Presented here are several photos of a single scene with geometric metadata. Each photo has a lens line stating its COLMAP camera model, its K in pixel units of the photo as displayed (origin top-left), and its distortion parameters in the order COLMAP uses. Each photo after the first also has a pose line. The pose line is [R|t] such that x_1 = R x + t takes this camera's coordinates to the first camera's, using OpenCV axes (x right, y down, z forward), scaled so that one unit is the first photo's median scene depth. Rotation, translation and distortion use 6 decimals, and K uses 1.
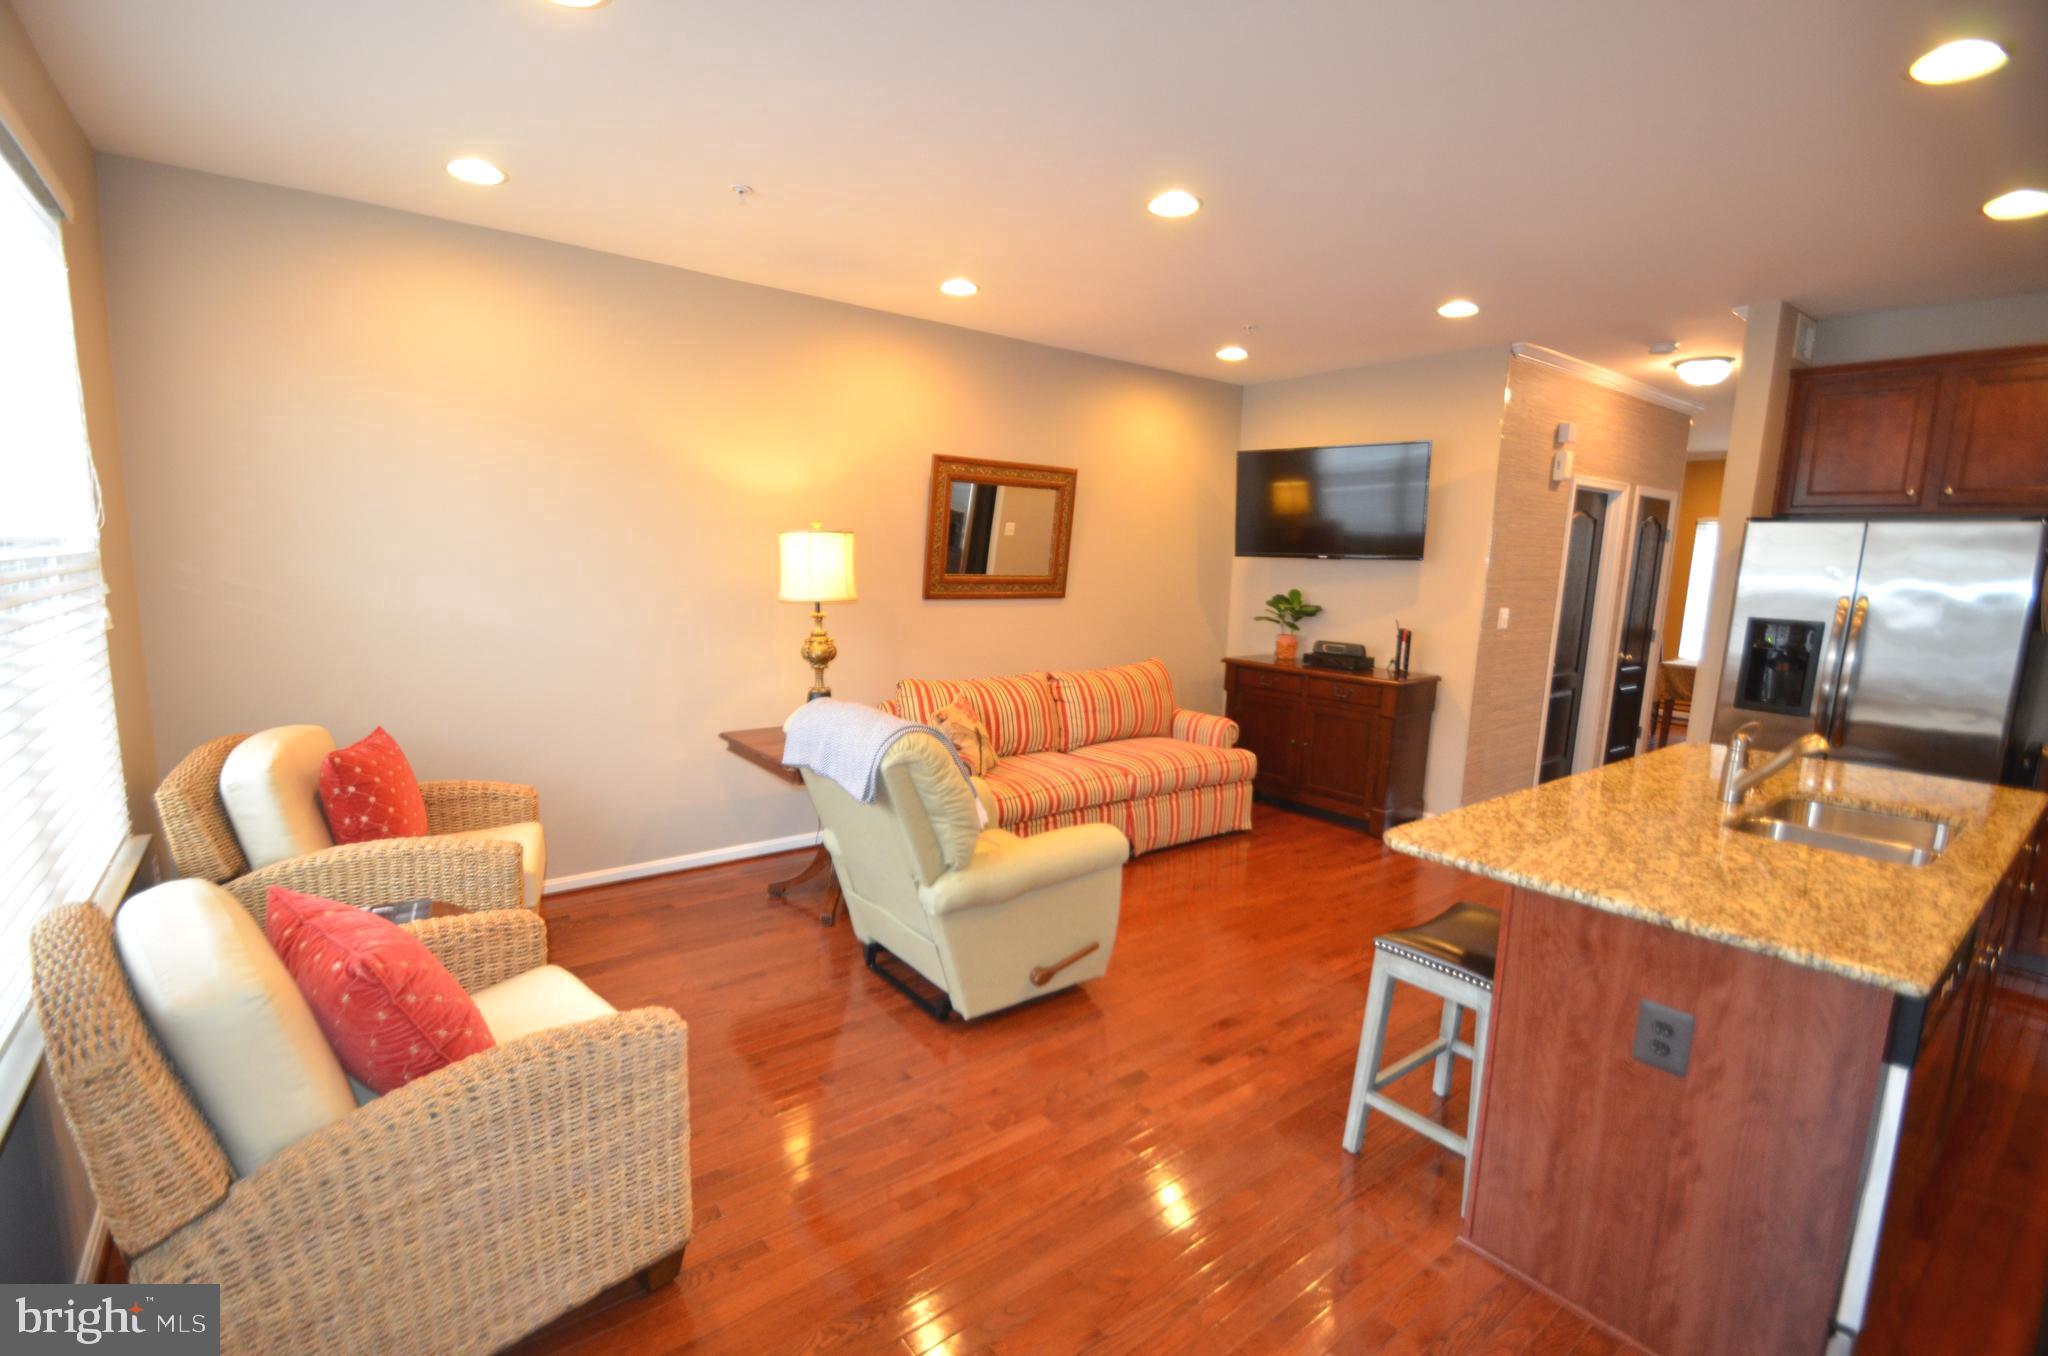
lens RADIAL K [[897.3, 0, 990.2], [0, 897.3, 696.8], [0, 0, 1]] dist [0.013938, -0.017866]
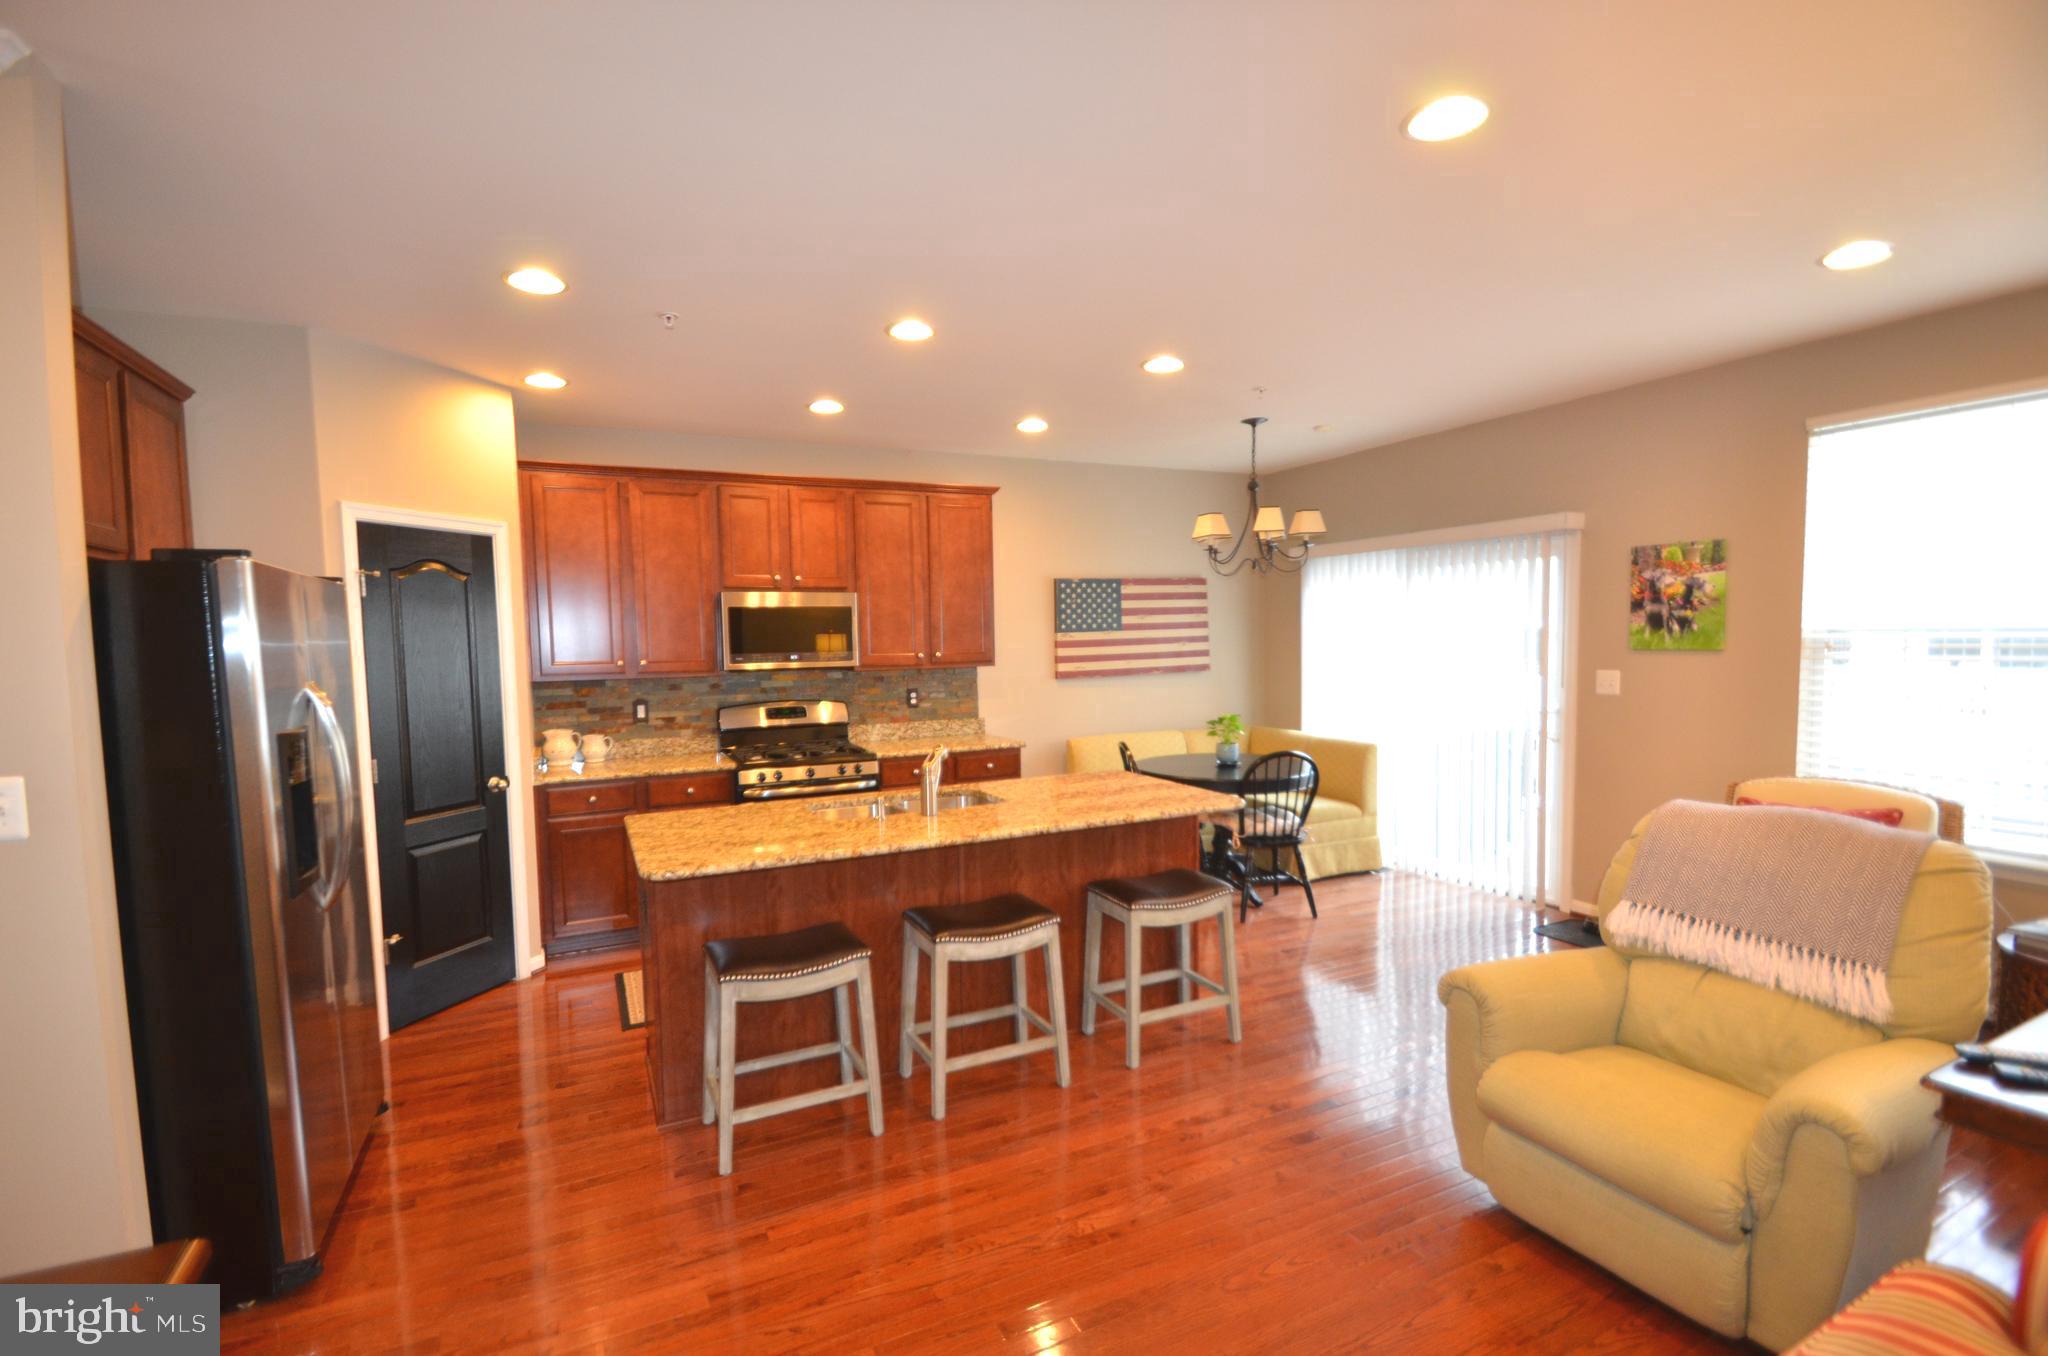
lens RADIAL K [[897.3, 0, 990.2], [0, 897.3, 696.8], [0, 0, 1]] dist [0.013938, -0.017866]
pose [[-0.978191, -0.019077, 0.206829, 0.294814], [0.027953, 0.974623, 0.222099, -0.211518], [-0.205817, 0.223037, -0.952835, 1.372007]]
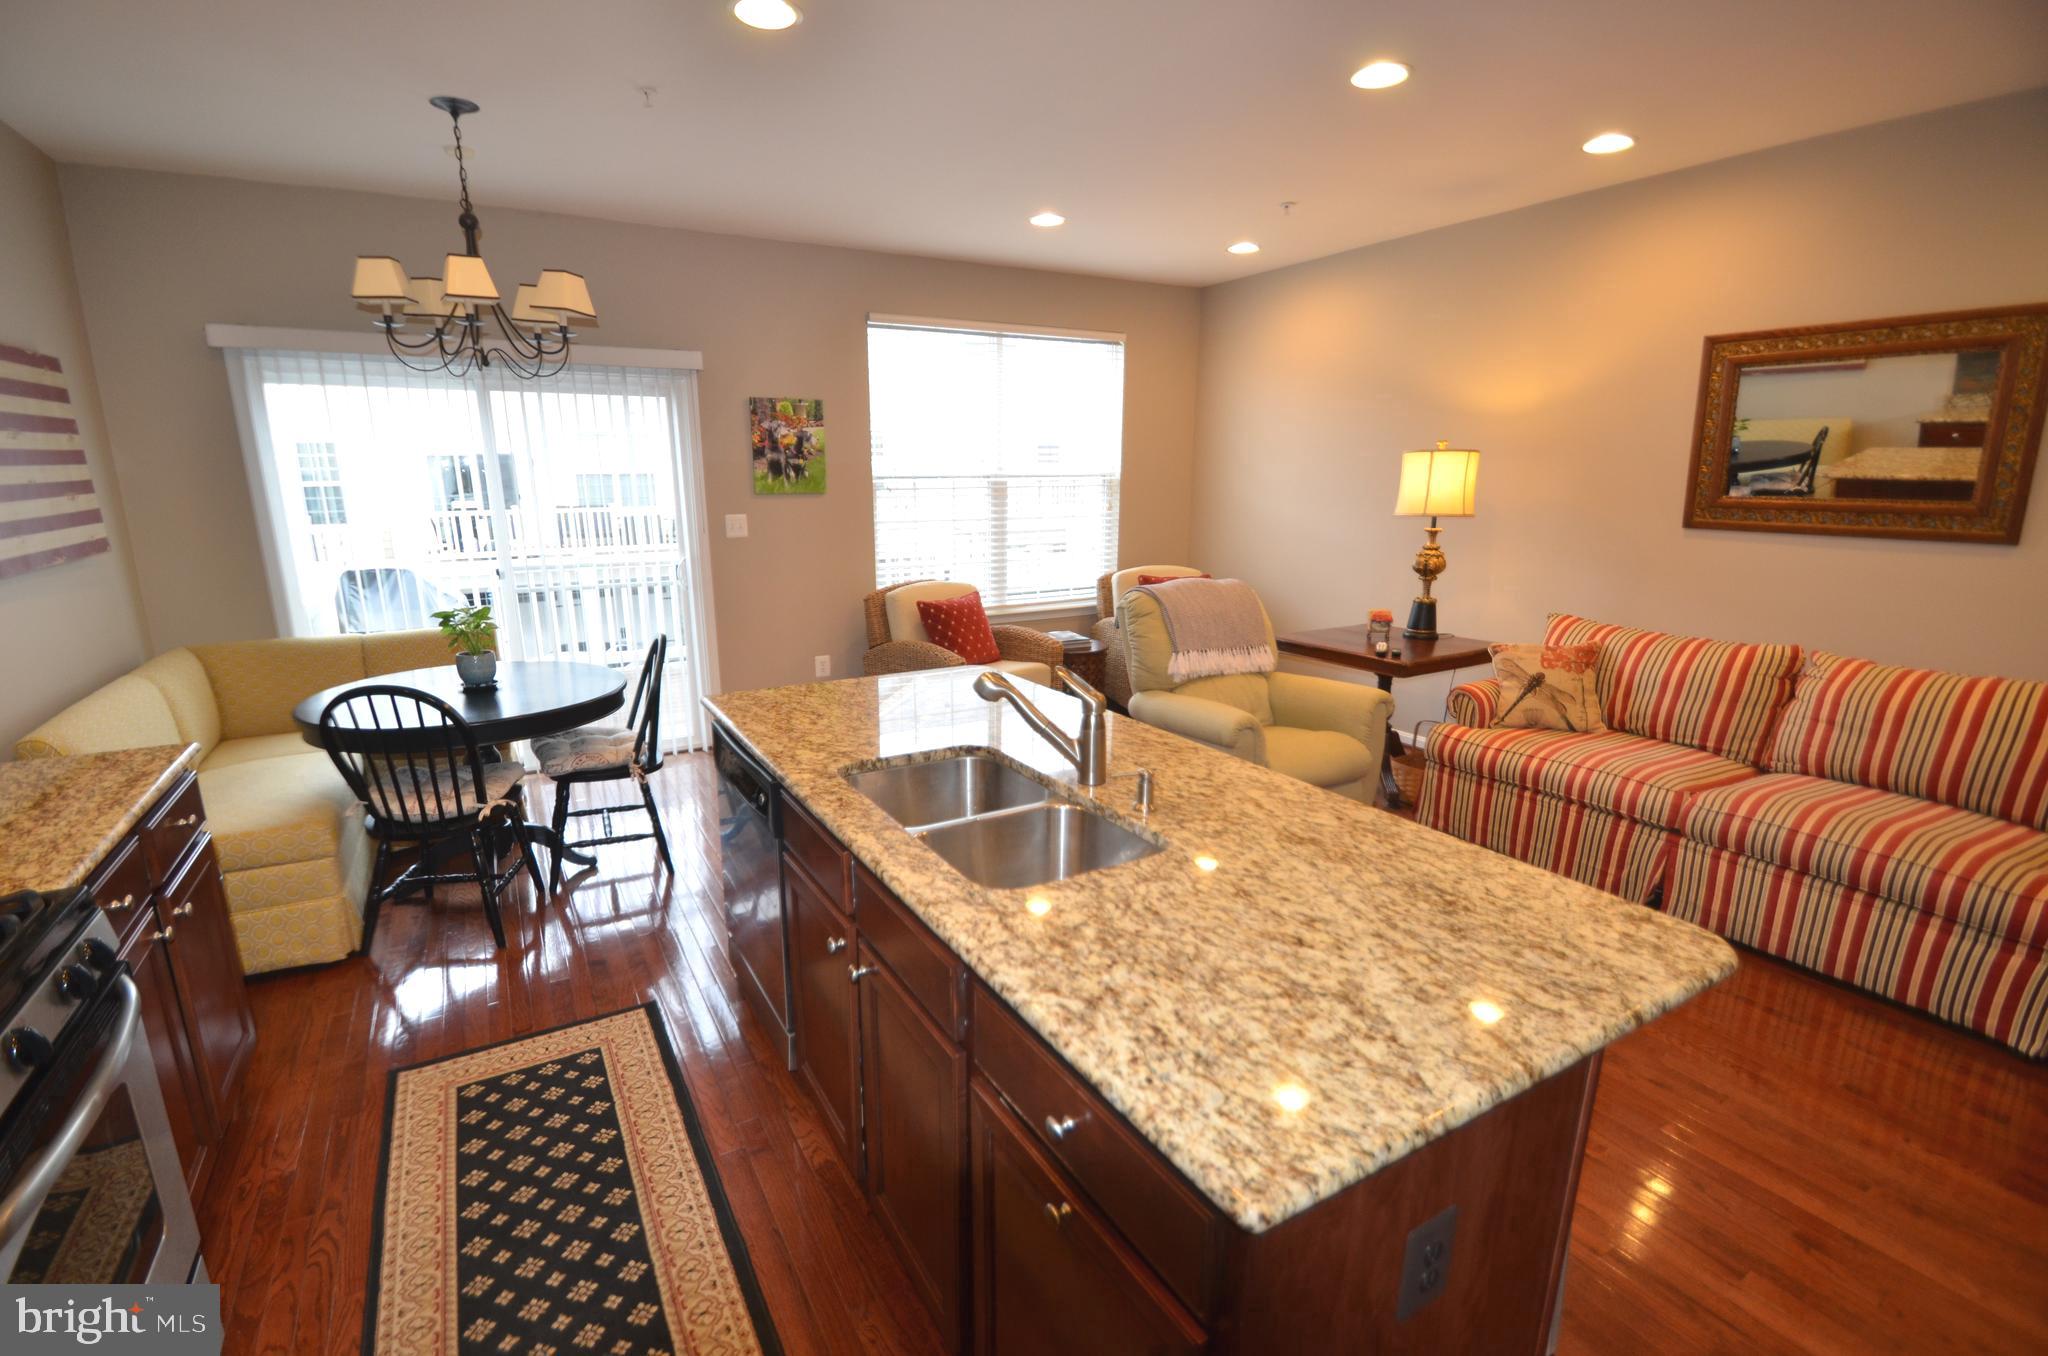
lens RADIAL K [[910.3, 0, 989.7], [0, 910.3, 697.5], [0, 0, 1]] dist [0.013351, -0.018186]
pose [[-0.129092, 0.214154, -0.968232, 0.971734], [-0.152385, 0.960520, 0.232766, -0.070731], [0.979854, 0.177592, -0.091362, 0.611277]]
